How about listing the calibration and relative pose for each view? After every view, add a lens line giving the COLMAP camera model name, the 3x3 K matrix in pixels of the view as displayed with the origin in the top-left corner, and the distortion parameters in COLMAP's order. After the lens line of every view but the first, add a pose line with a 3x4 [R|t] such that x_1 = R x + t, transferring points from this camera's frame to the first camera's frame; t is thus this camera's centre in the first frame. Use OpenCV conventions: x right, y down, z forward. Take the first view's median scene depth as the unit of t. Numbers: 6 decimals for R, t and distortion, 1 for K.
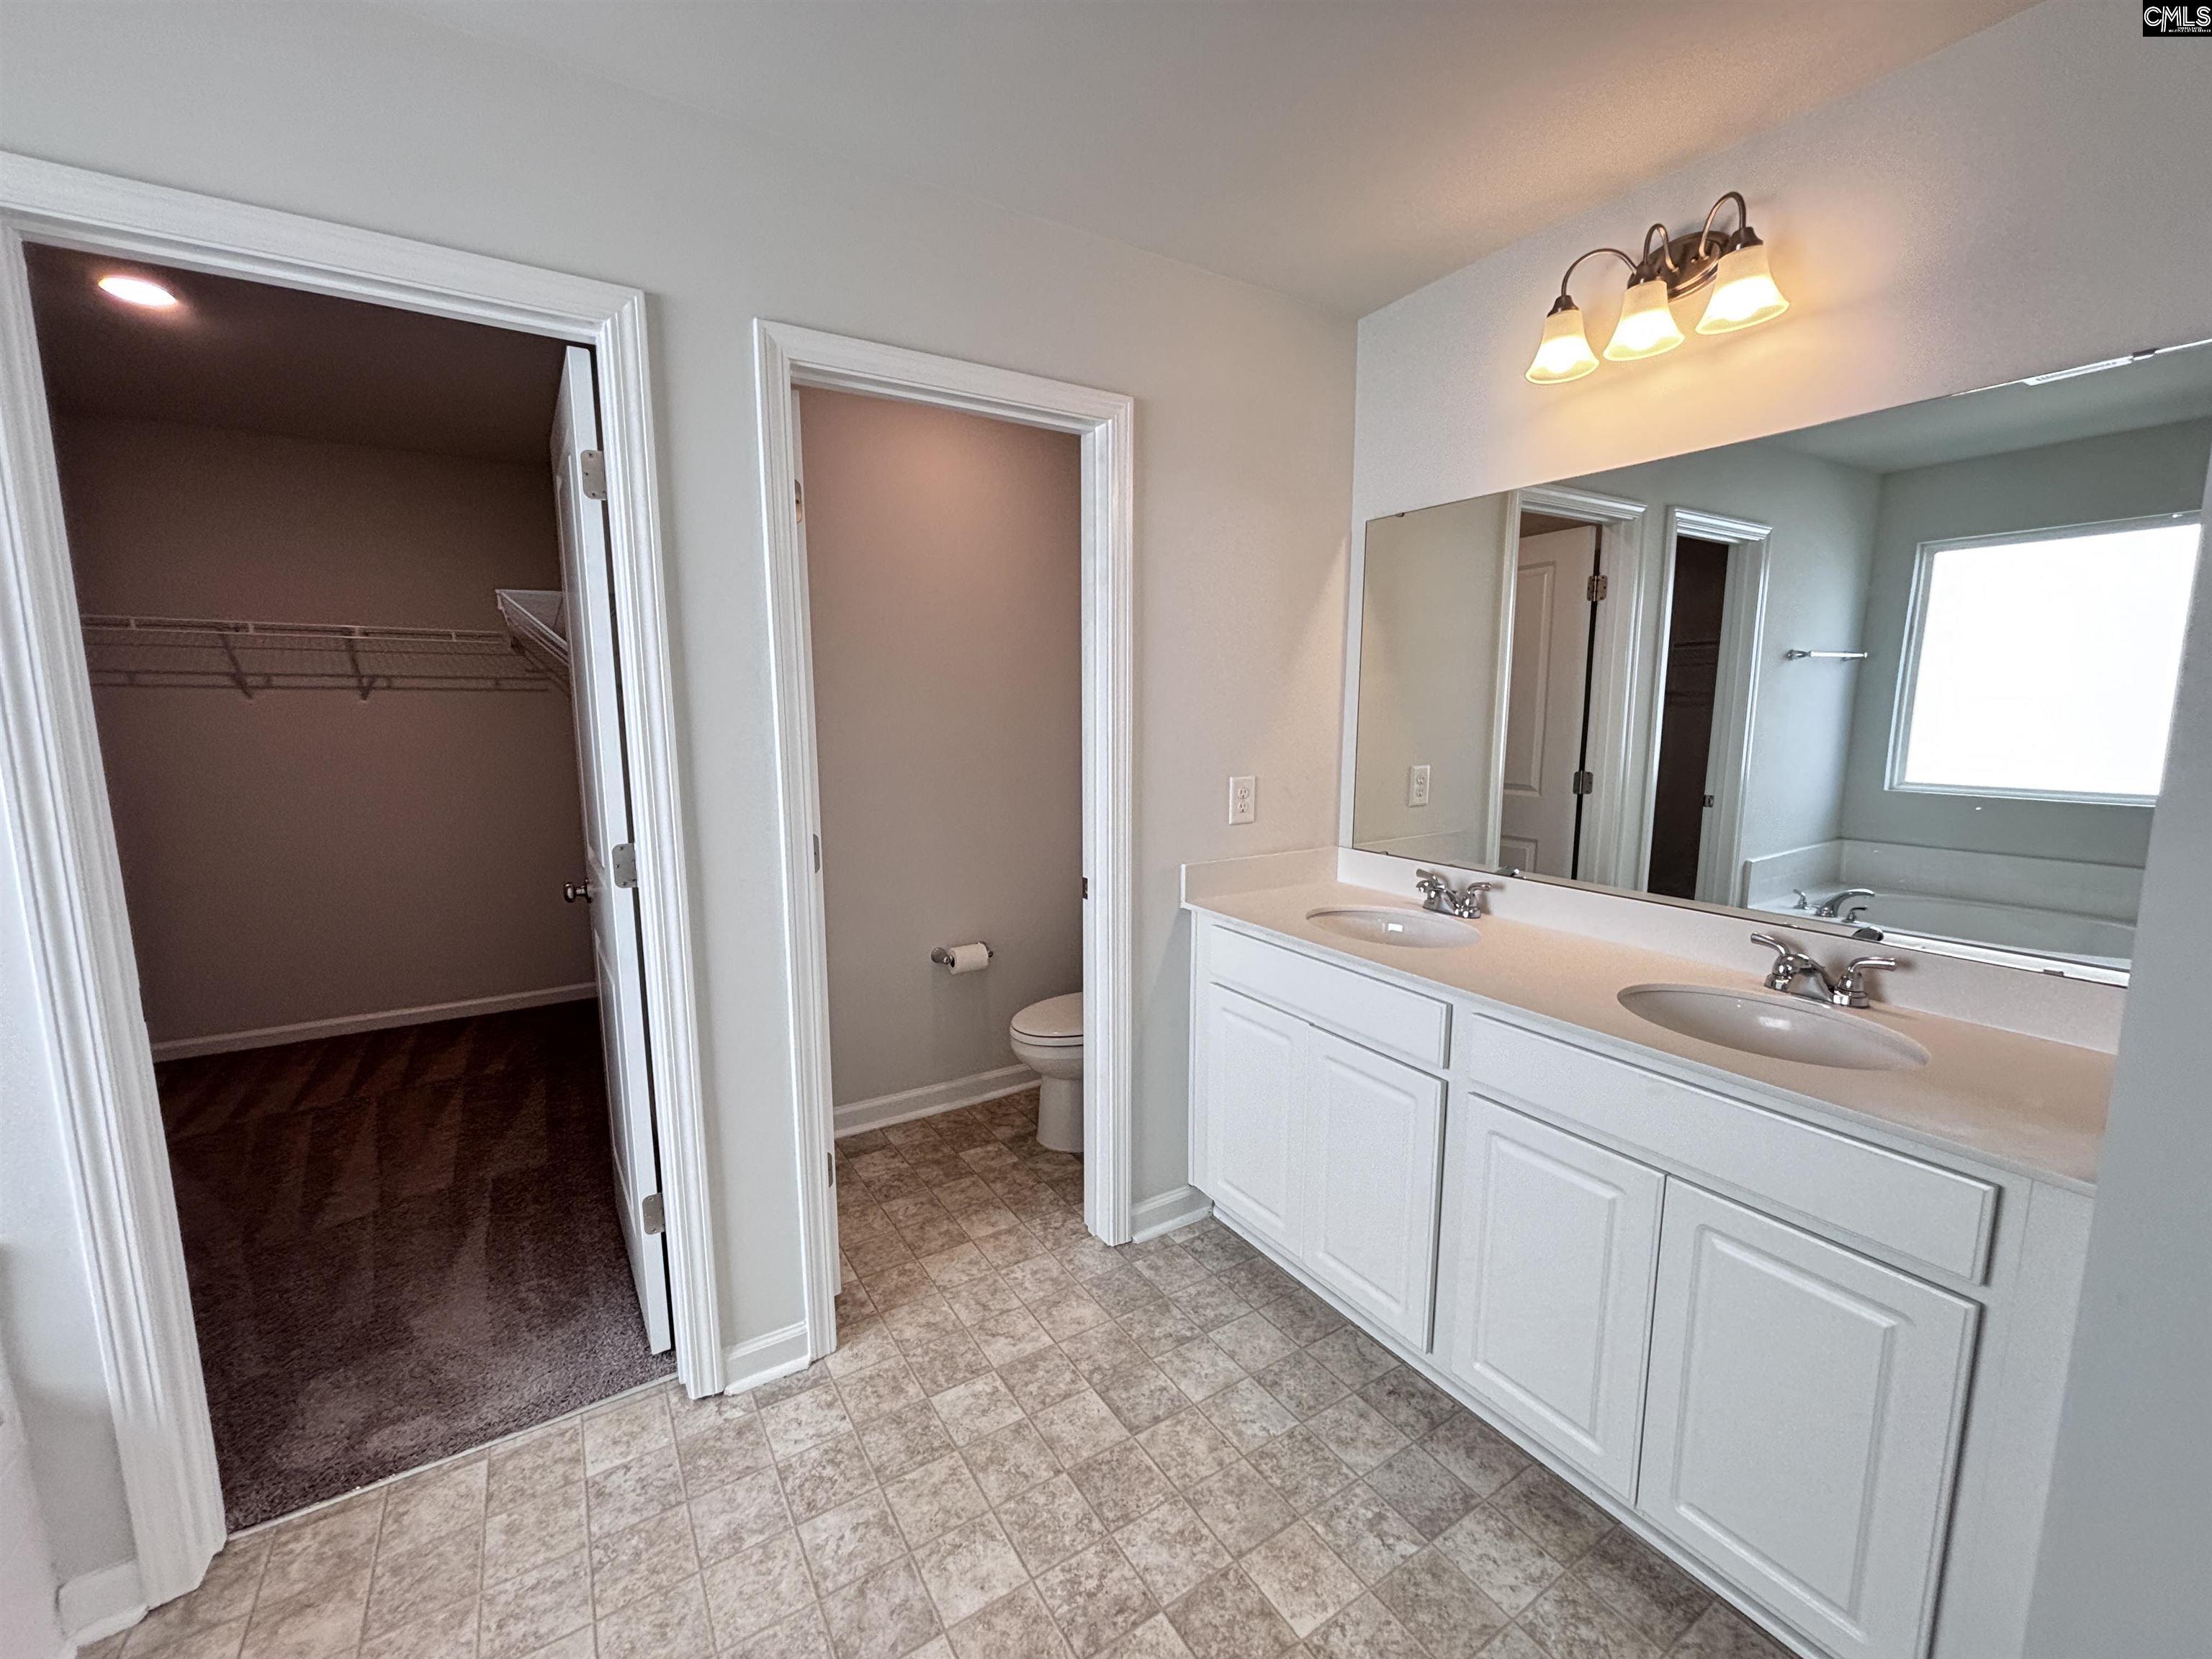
lens RADIAL K [[895.5, 0, 1103.2], [0, 895.5, 833.4], [0, 0, 1]] dist [-0.000276, 0.001810]
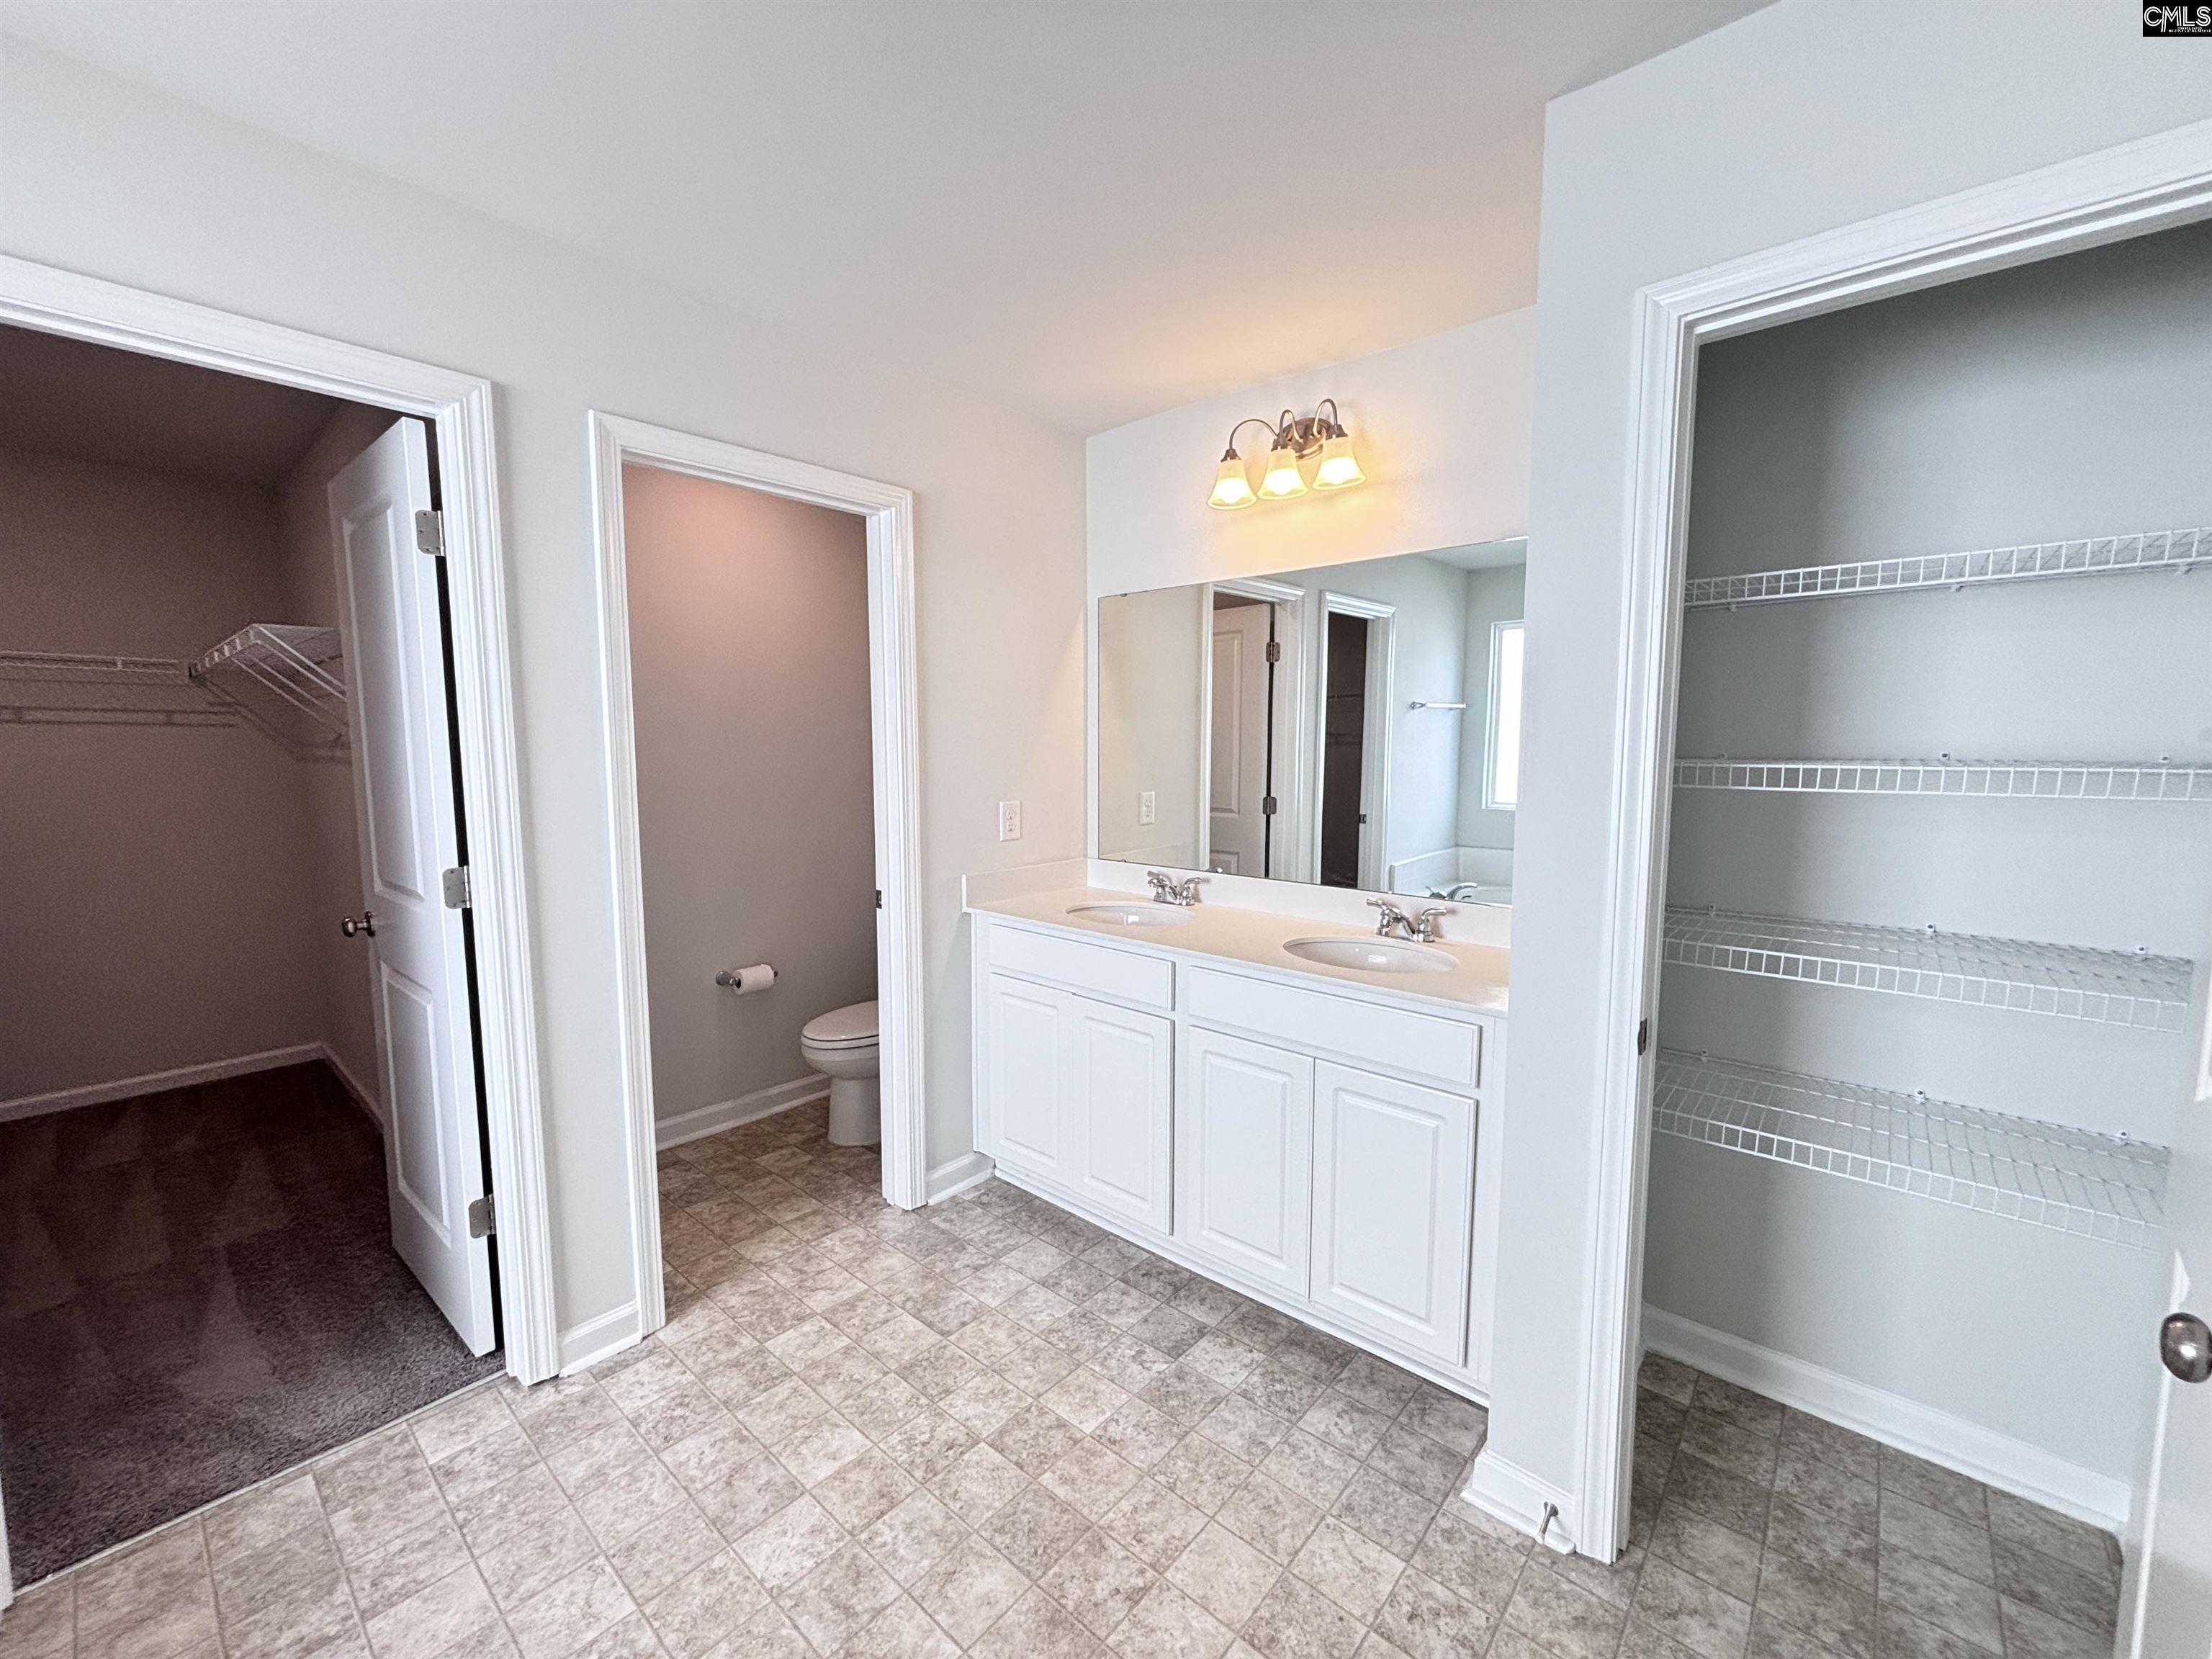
lens RADIAL K [[895.5, 0, 1097.8], [0, 895.5, 833.0], [0, 0, 1]] dist [-0.000276, 0.001810]
pose [[0.960177, -0.025930, 0.278188, -0.088502], [0.038204, 0.998517, -0.038790, 0.041663], [-0.276770, 0.047873, 0.959743, -0.257060]]
